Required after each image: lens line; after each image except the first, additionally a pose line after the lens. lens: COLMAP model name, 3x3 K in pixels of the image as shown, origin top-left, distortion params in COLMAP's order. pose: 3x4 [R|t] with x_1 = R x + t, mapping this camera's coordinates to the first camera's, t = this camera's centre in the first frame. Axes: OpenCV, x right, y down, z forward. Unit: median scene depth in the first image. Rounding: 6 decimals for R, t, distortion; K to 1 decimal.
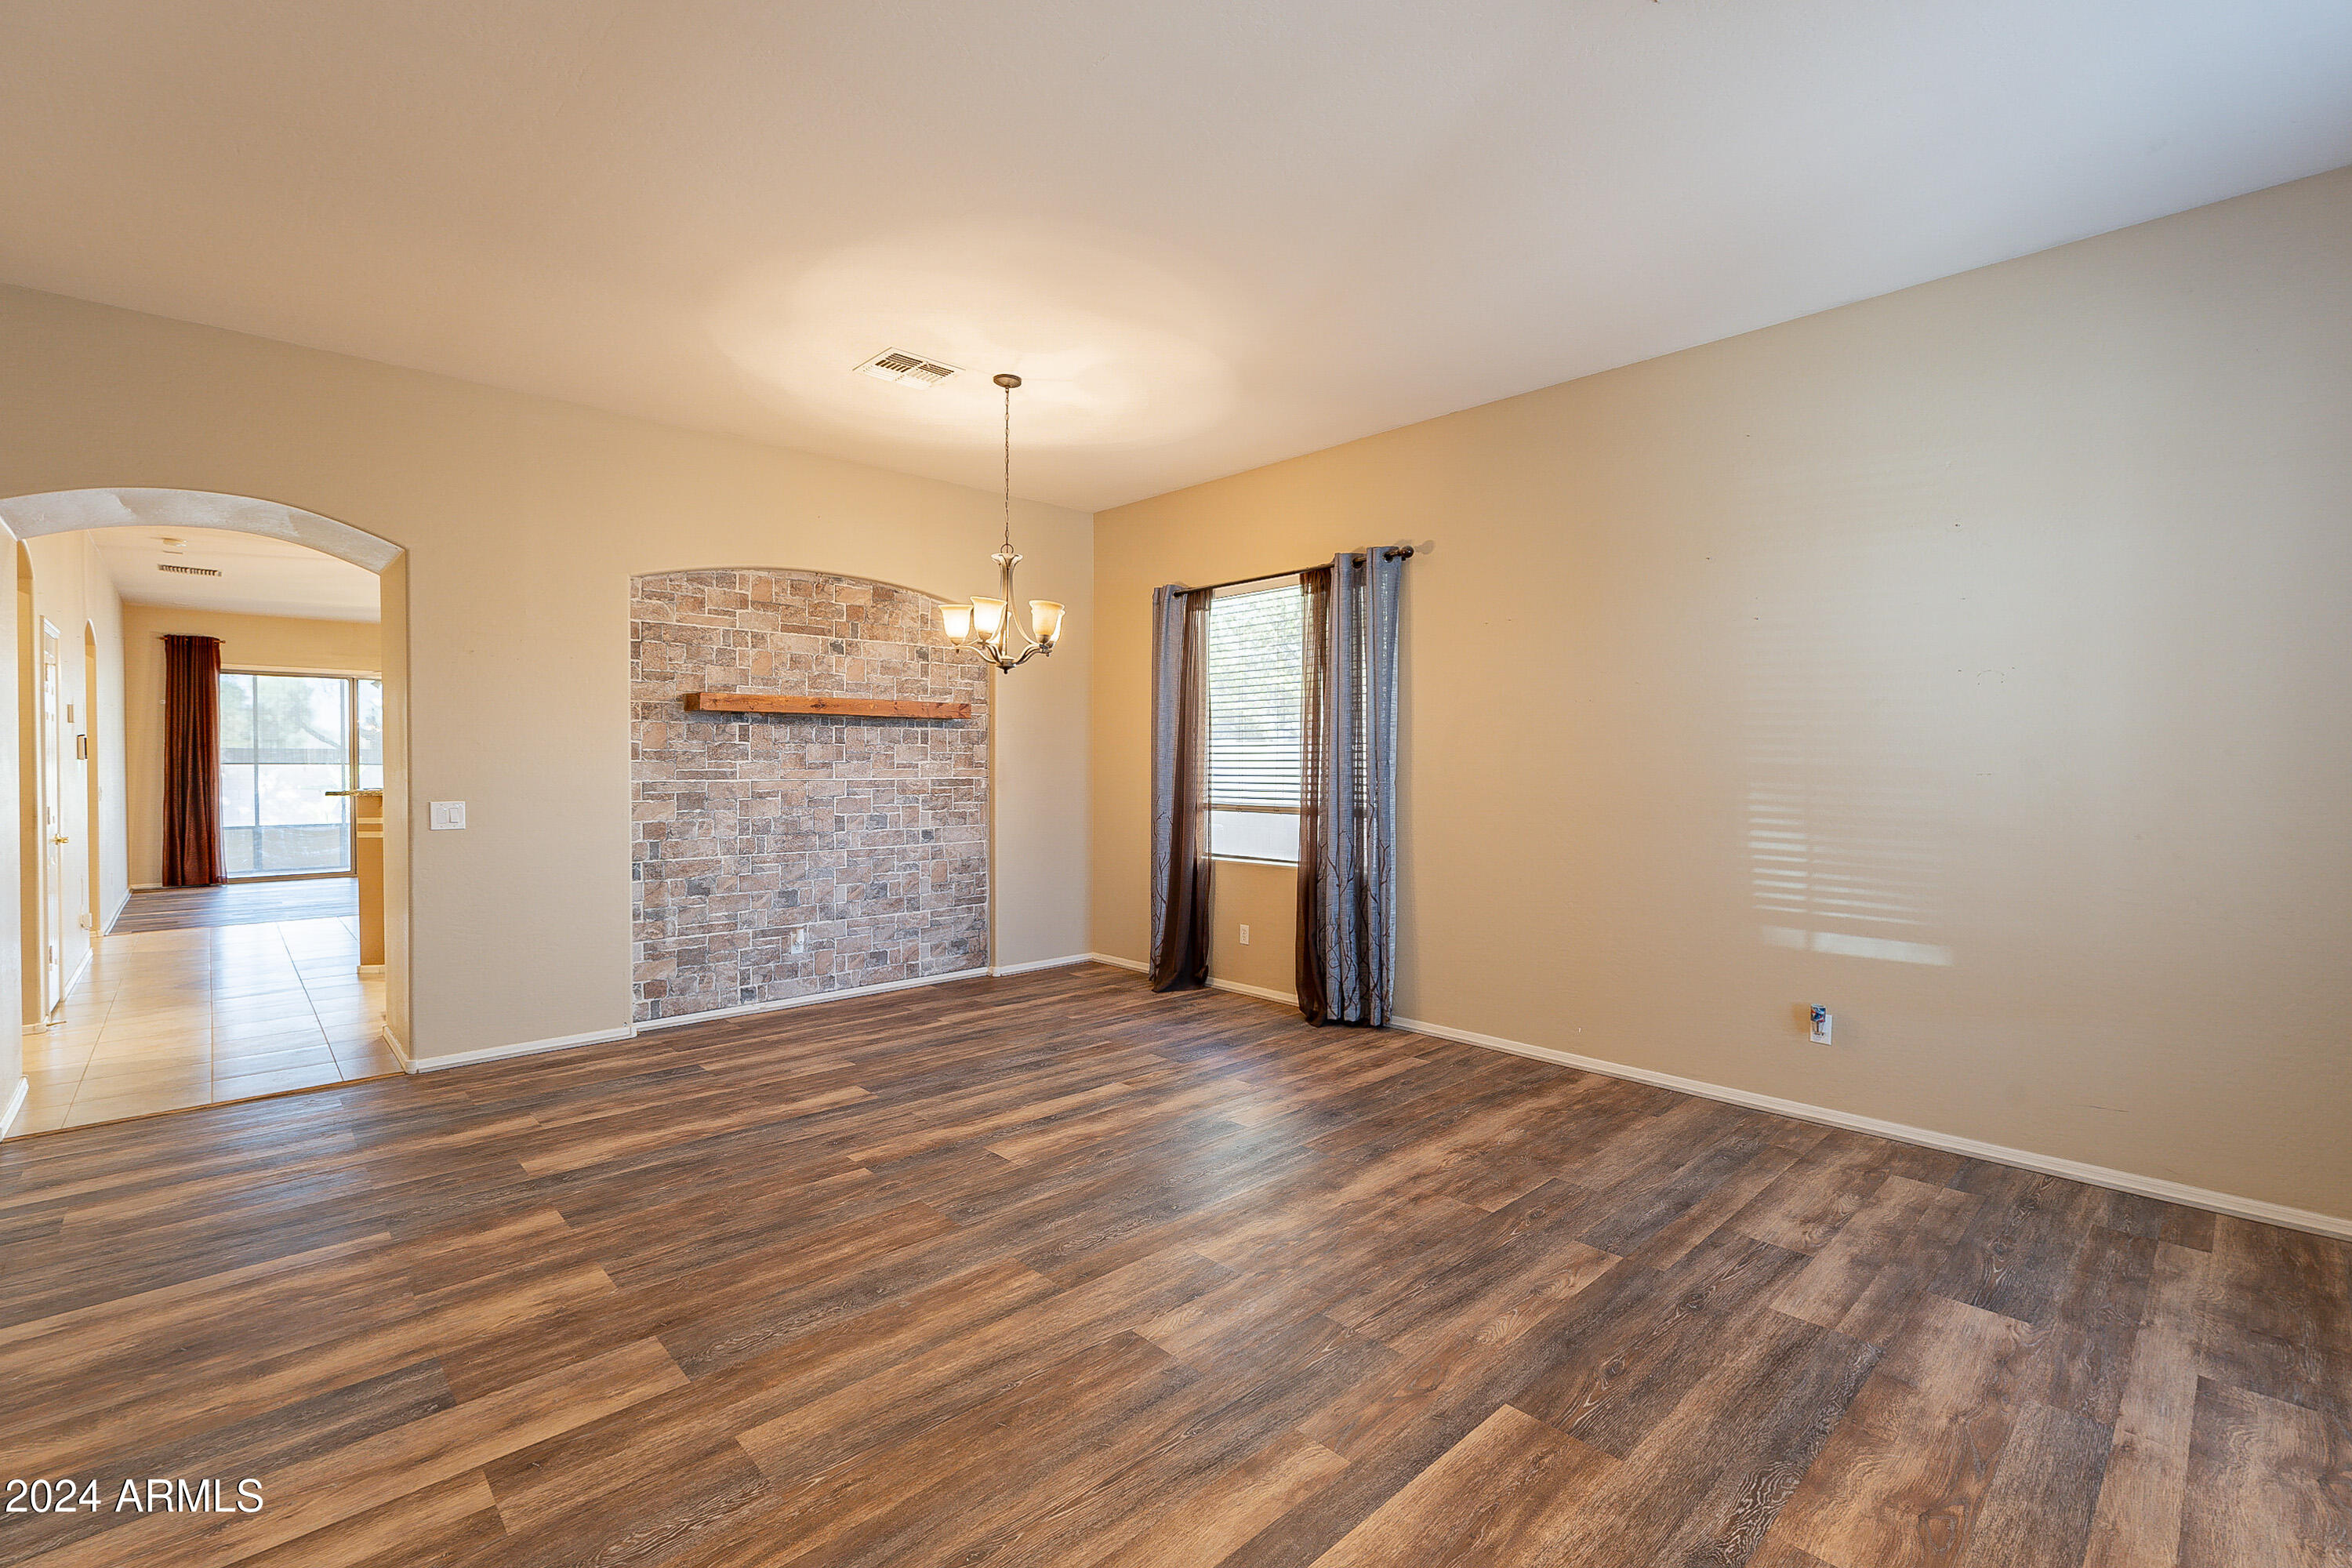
lens RADIAL K [[1029.4, 0, 1180.0], [0, 1029.4, 779.0], [0, 0, 1]] dist [0.004801, -0.000419]
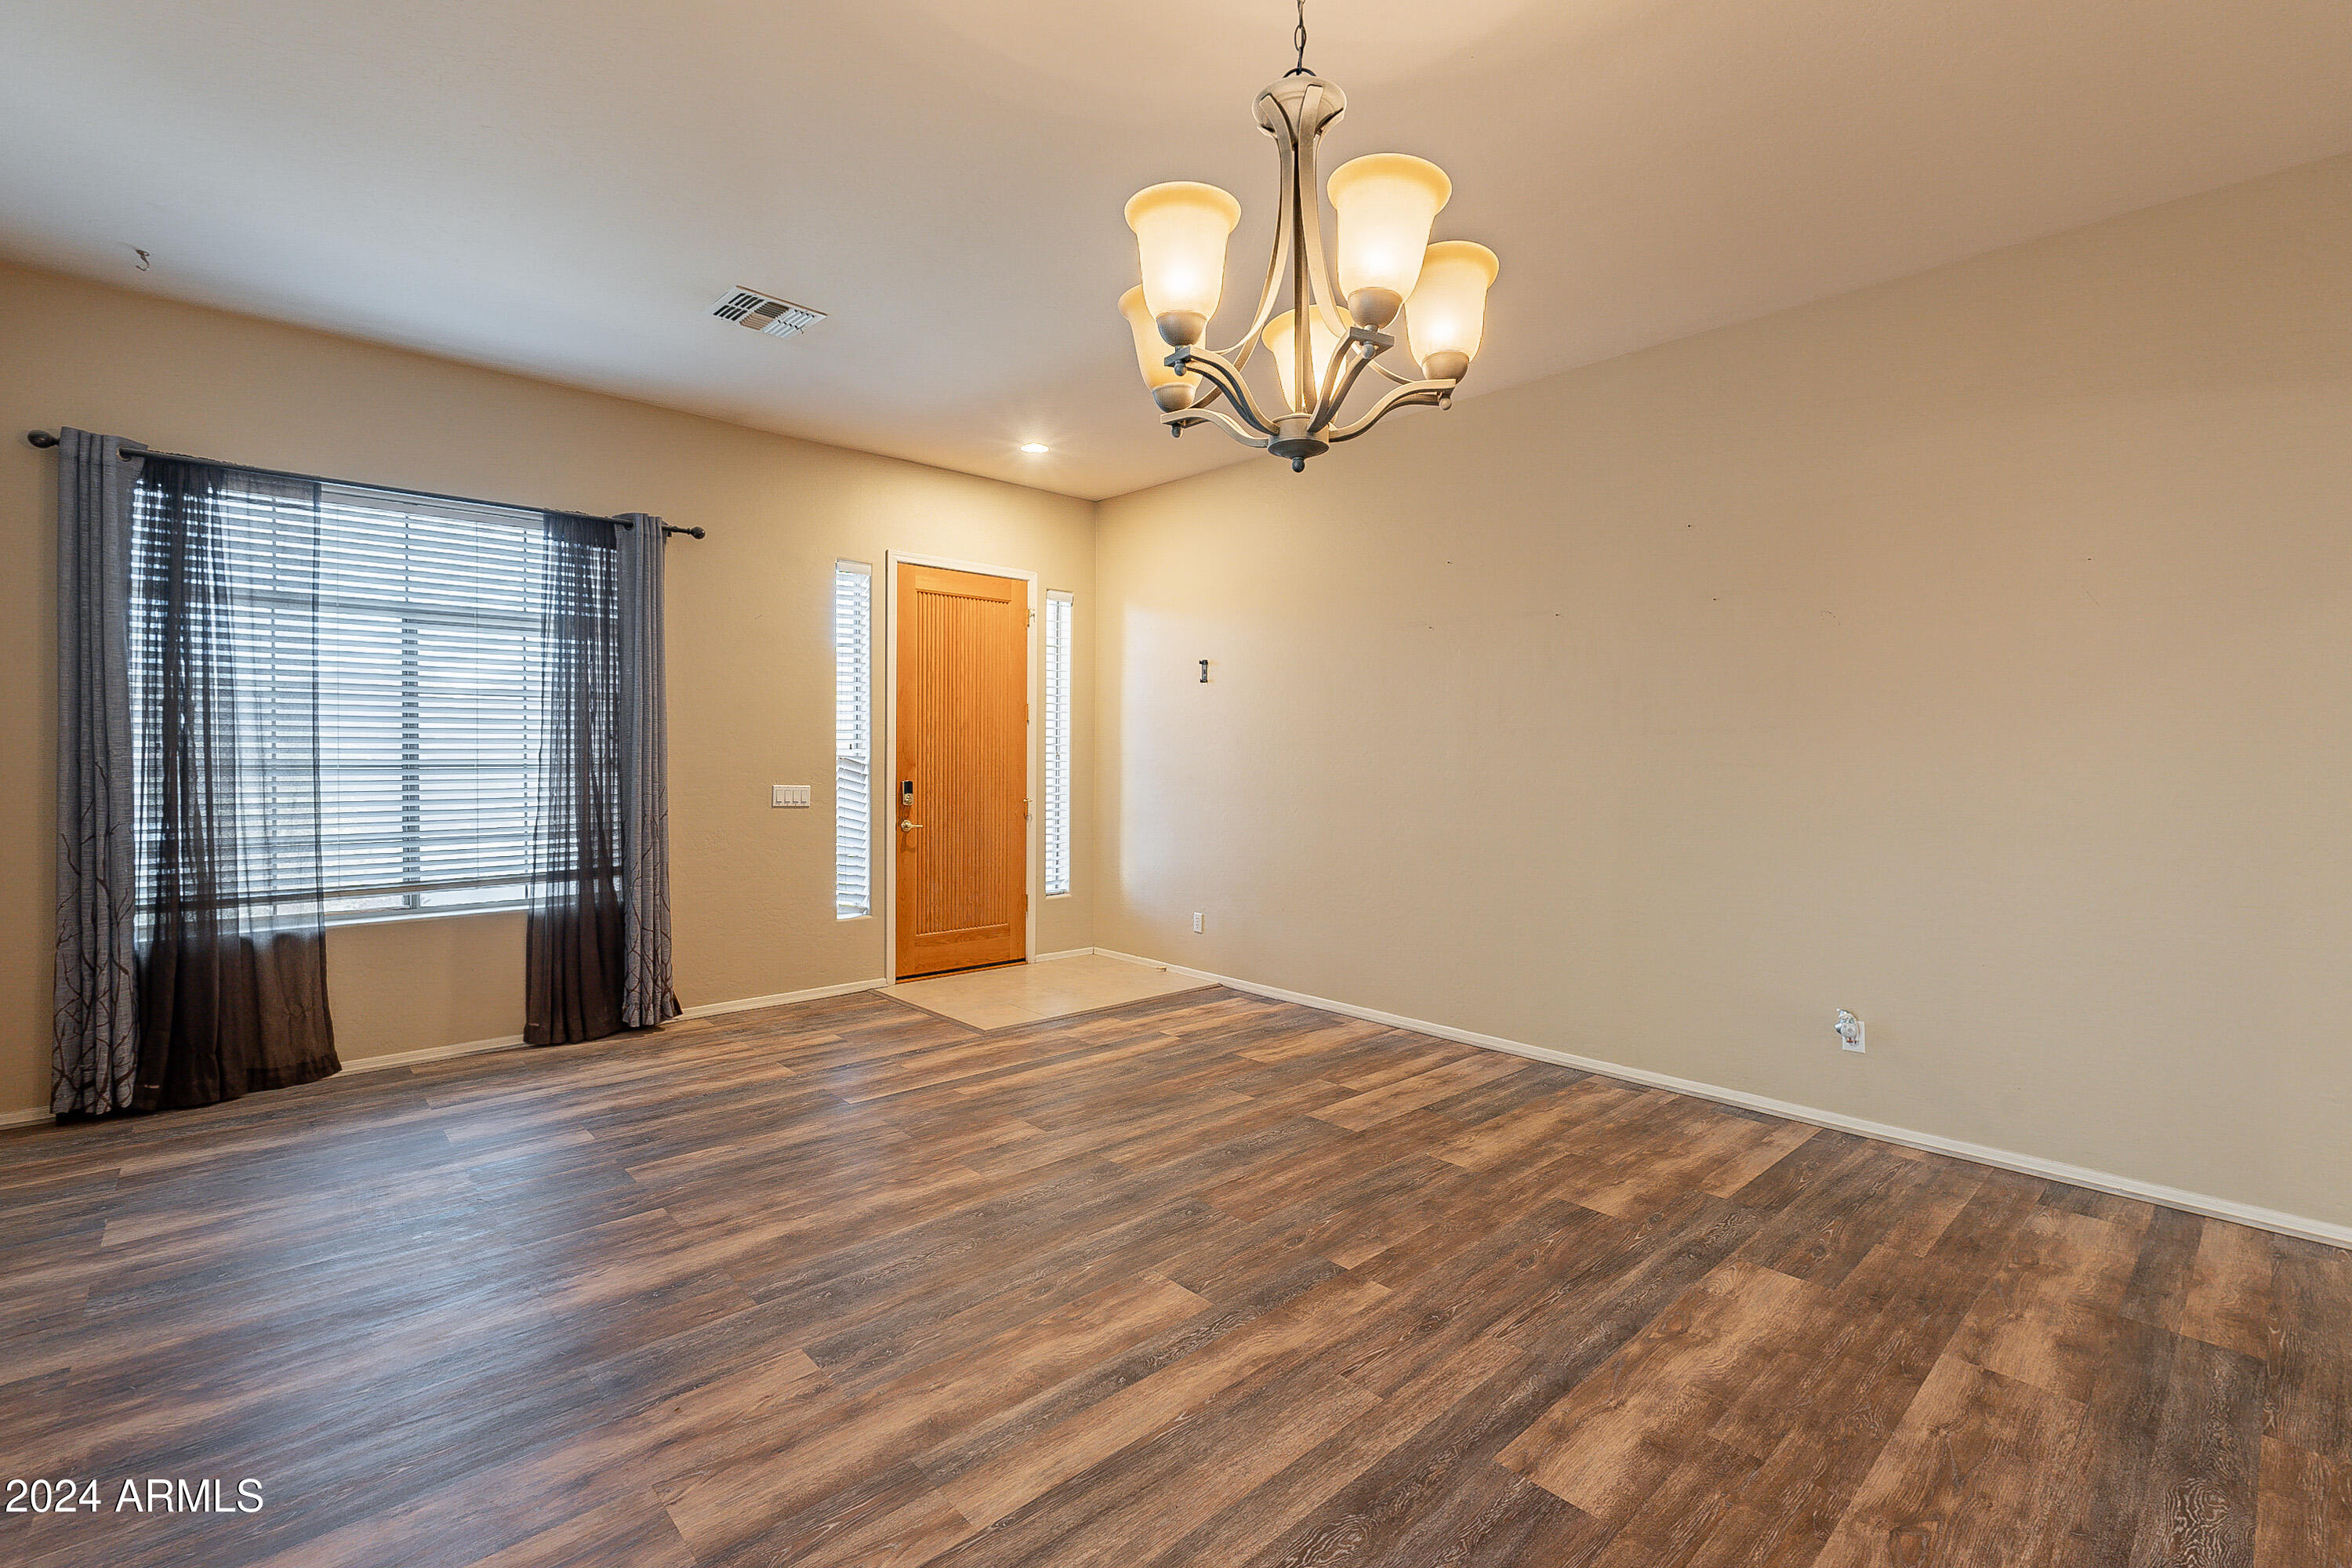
lens RADIAL K [[1029.4, 0, 1171.8], [0, 1029.4, 771.0], [0, 0, 1]] dist [0.004801, -0.000419]
pose [[-0.999848, -0.004889, 0.016734, -0.208886], [-0.004447, 0.999643, 0.026340, -0.028497], [-0.016857, 0.026261, -0.999513, 2.050348]]
